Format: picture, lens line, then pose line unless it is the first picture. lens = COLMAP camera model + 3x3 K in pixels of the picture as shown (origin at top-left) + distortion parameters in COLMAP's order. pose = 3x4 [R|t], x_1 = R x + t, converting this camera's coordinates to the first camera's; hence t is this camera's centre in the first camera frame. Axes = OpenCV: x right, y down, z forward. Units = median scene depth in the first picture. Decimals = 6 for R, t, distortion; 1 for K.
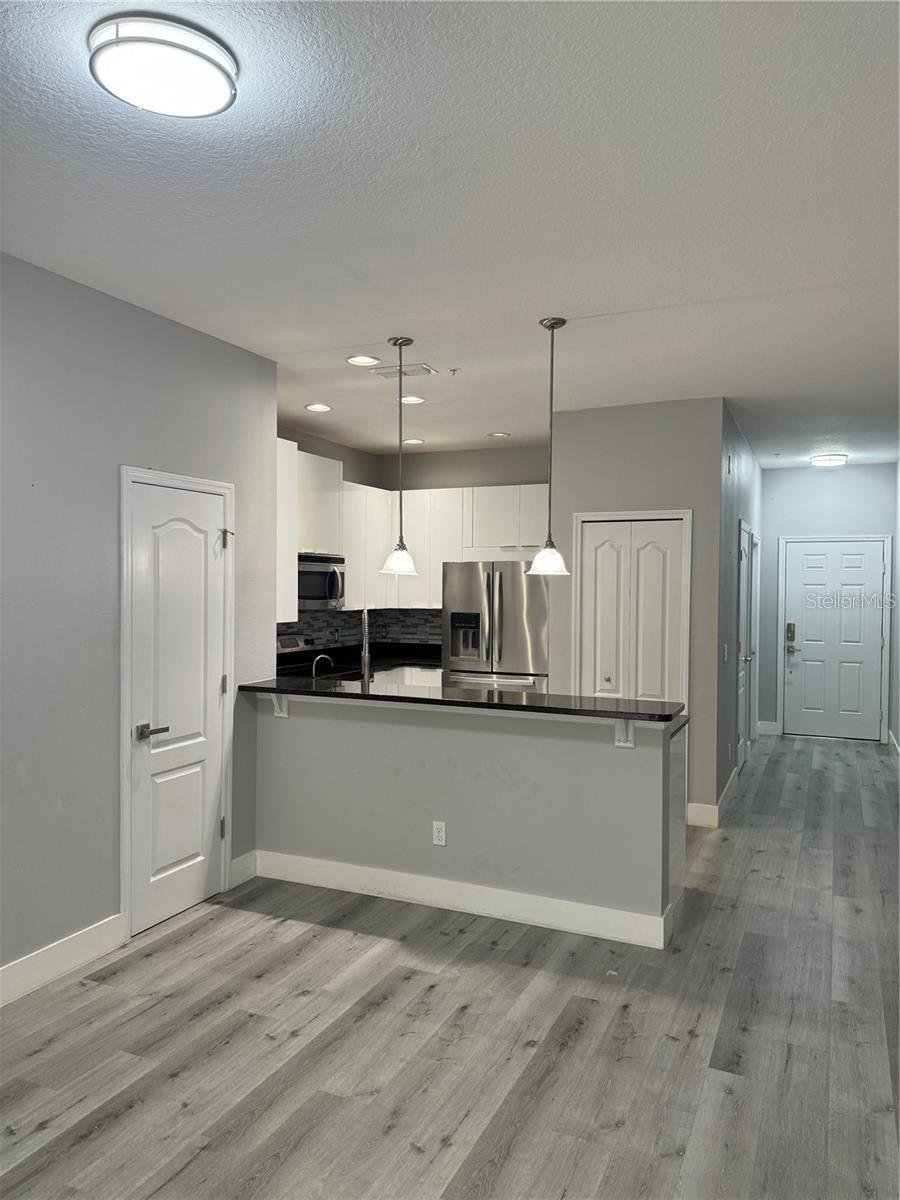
lens RADIAL K [[823.5, 0, 450.0], [0, 823.5, 600.0], [0, 0, 1]] dist [-0.041443, -0.000863]
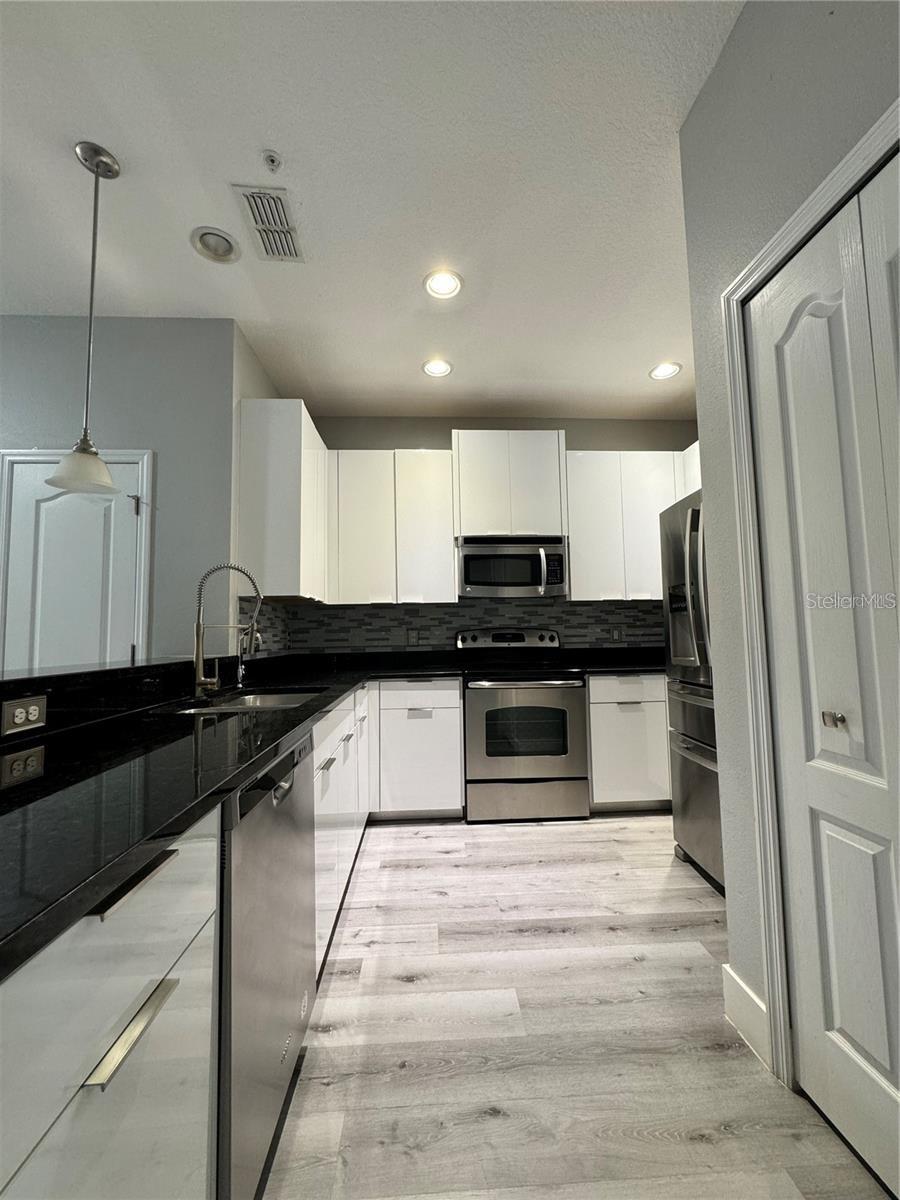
lens RADIAL K [[478.4, 0, 450.0], [0, 478.4, 600.0], [0, 0, 1]] dist [0.000364, 0.000192]
pose [[0.456819, -0.080604, -0.885900, 0.235598], [0.002225, 0.995987, -0.089473, 0.053734], [0.889557, 0.038901, 0.455165, 0.637501]]
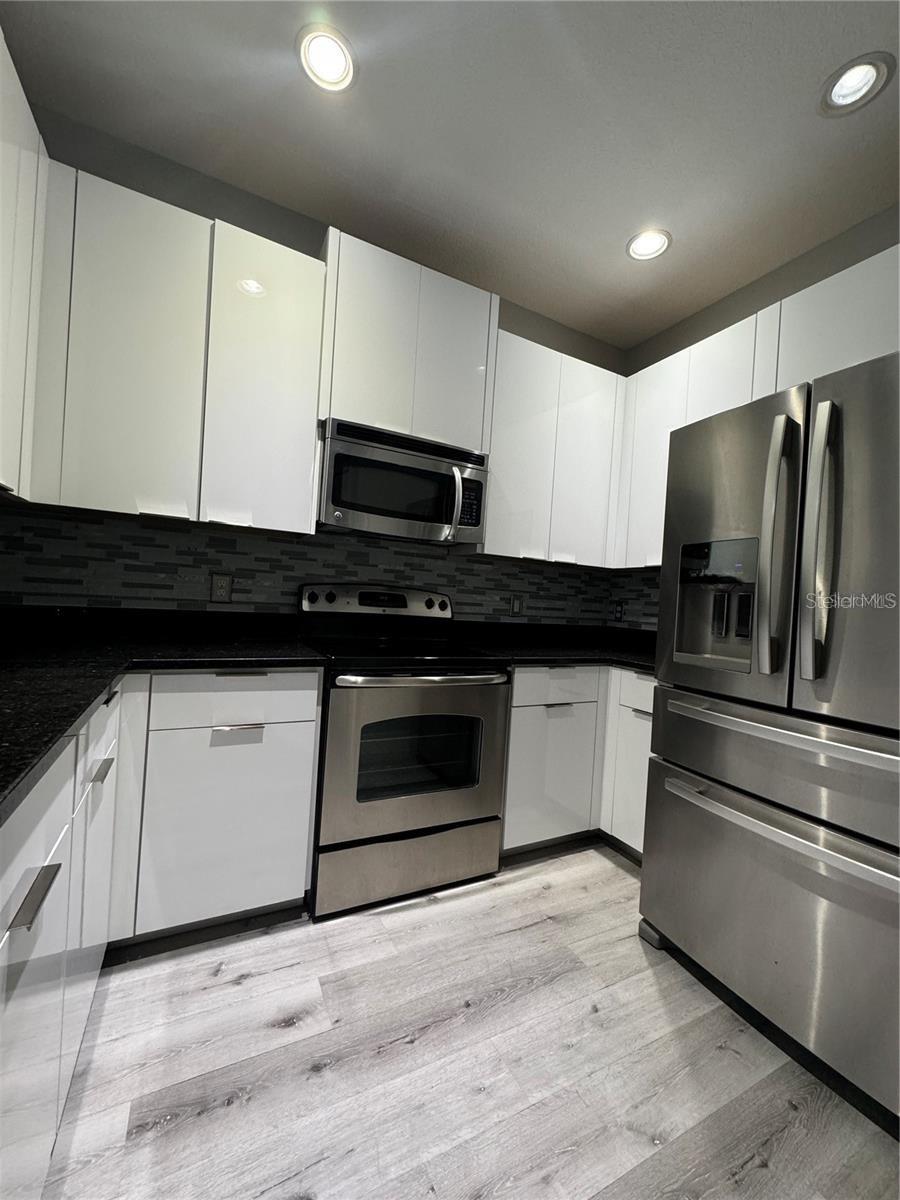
lens RADIAL K [[478.4, 0, 450.0], [0, 478.4, 600.0], [0, 0, 1]] dist [0.000364, 0.000192]
pose [[0.783581, 0.041317, -0.619914, 0.056529], [-0.067596, 0.997533, -0.018957, 0.051430], [0.617601, 0.056758, 0.784441, 0.692822]]
